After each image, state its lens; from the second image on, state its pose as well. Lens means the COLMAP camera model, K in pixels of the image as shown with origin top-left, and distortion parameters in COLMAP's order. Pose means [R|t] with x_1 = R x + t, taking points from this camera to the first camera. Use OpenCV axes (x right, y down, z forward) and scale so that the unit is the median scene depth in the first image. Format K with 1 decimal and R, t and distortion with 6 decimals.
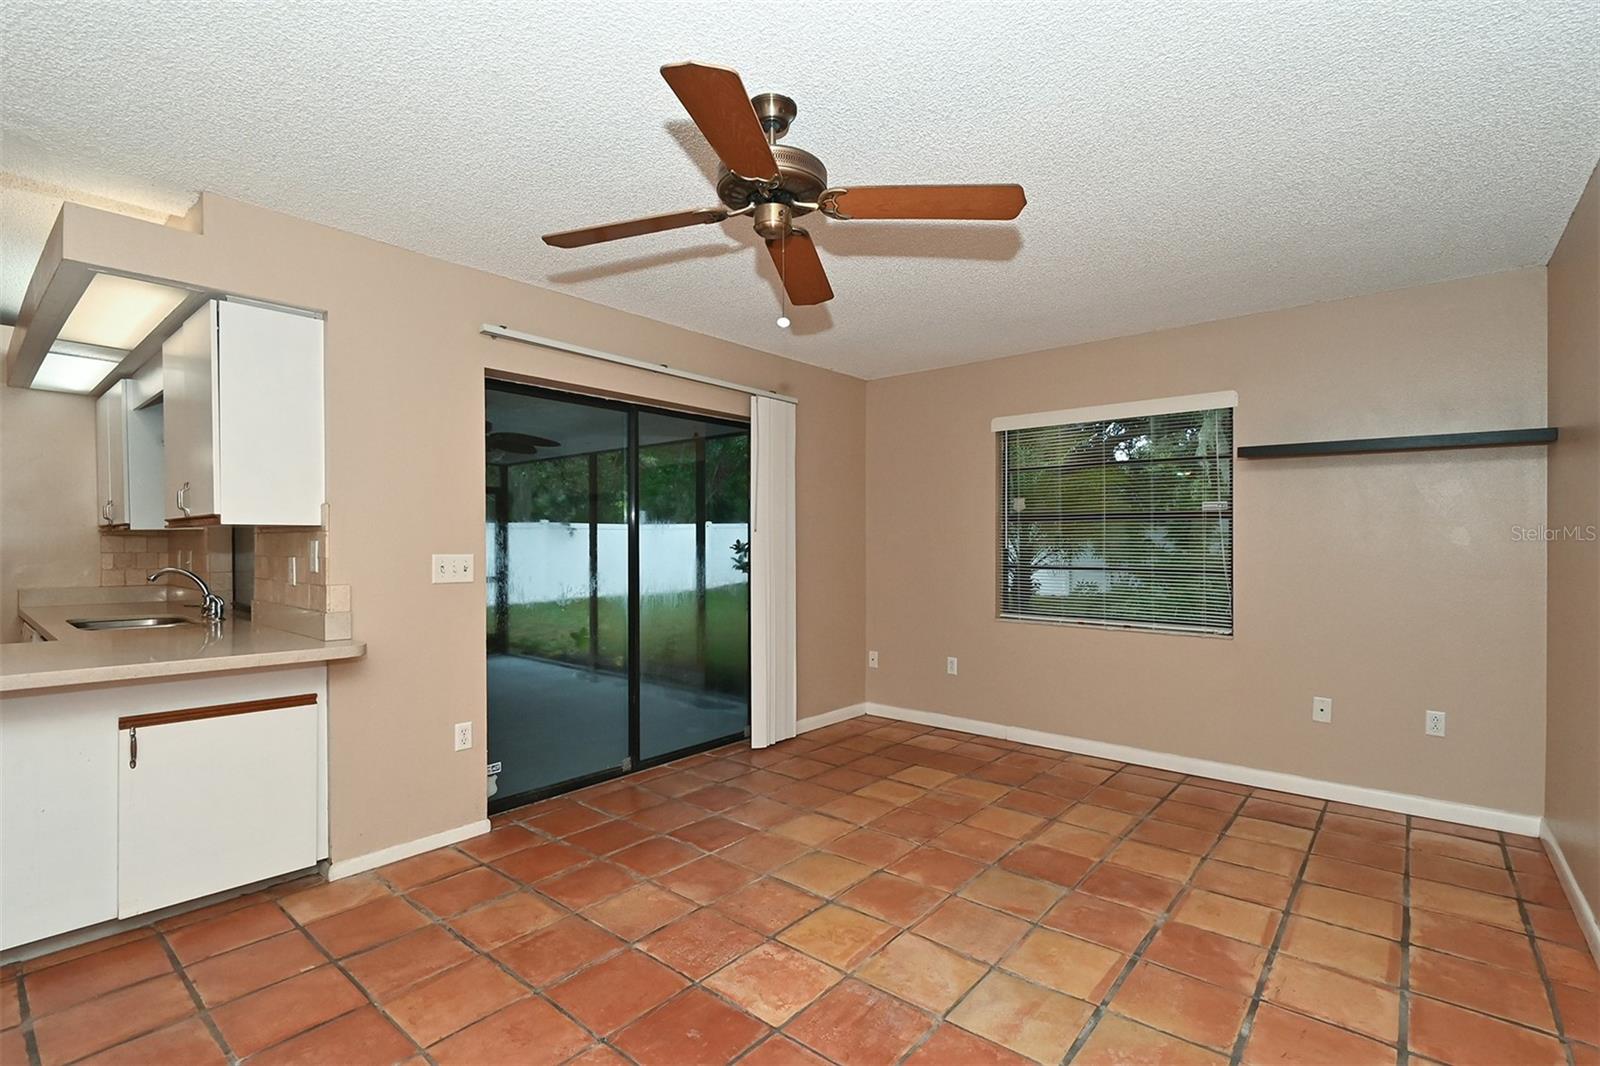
lens RADIAL K [[730.8, 0, 800.0], [0, 730.8, 533.0], [0, 0, 1]] dist [-0.003553, -0.000503]
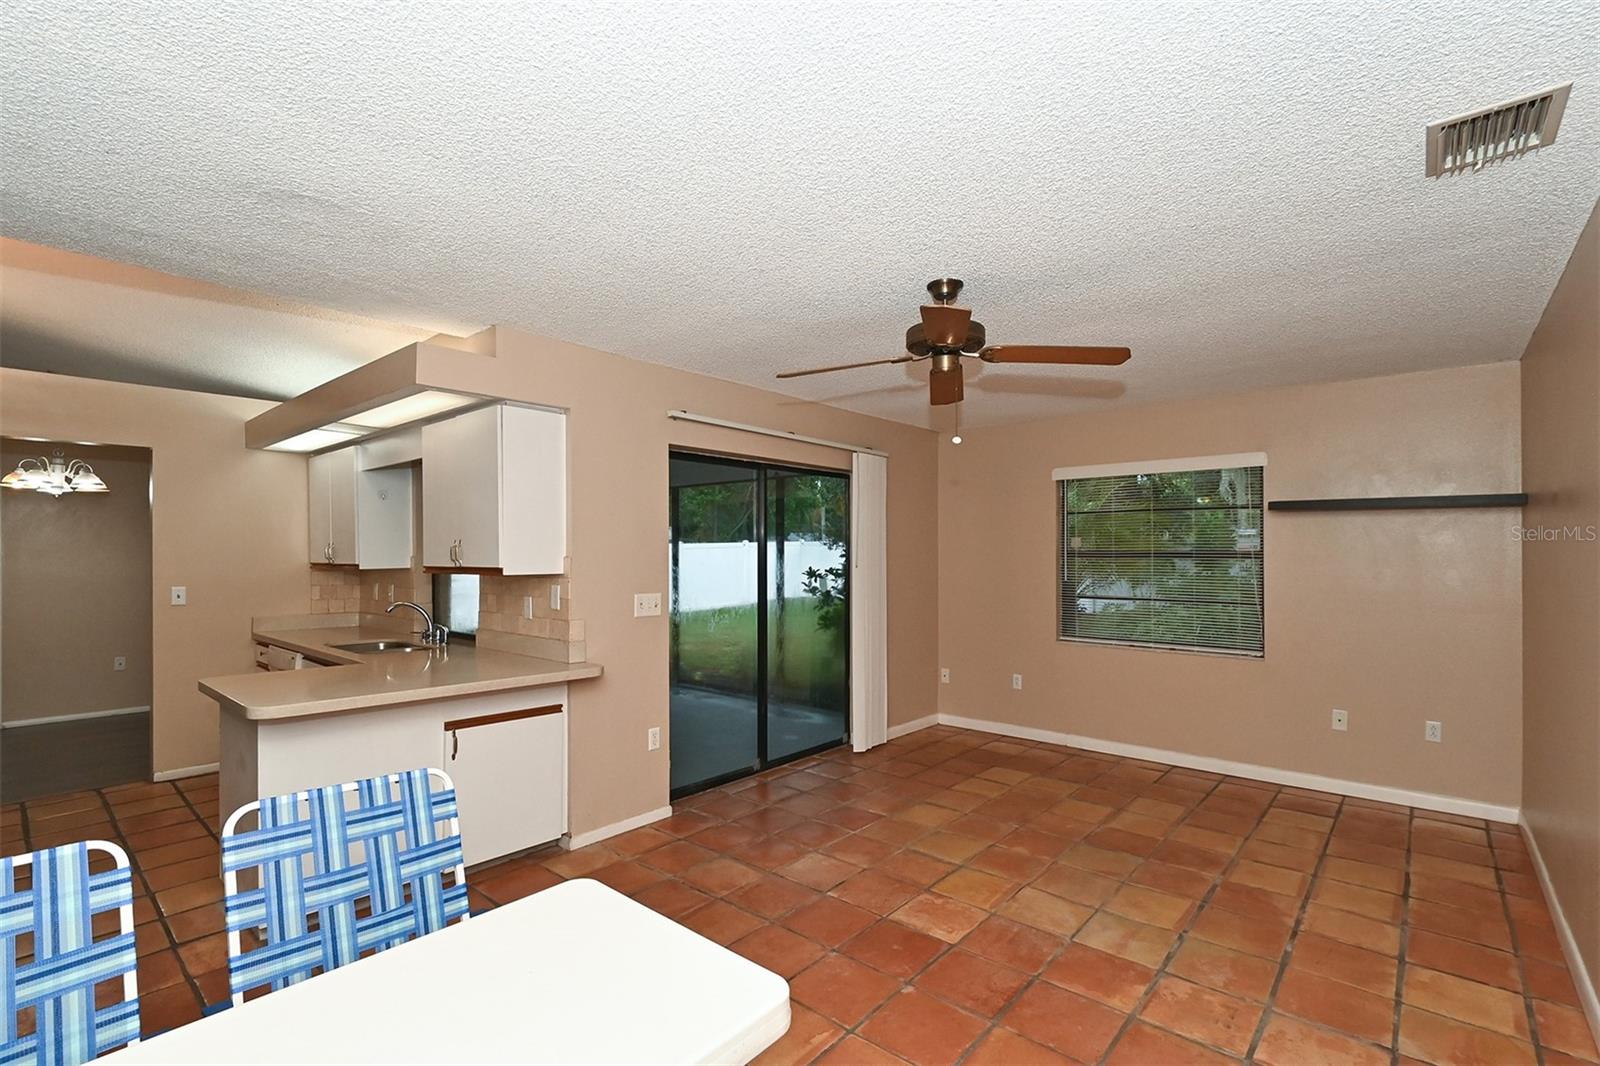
lens RADIAL K [[743.7, 0, 800.0], [0, 743.7, 533.0], [0, 0, 1]] dist [-0.000506, -0.001389]
pose [[0.999995, 0.002540, -0.001776, -0.207458], [-0.002562, 0.999921, -0.012315, -0.058972], [0.001744, 0.012320, 0.999923, -0.277439]]
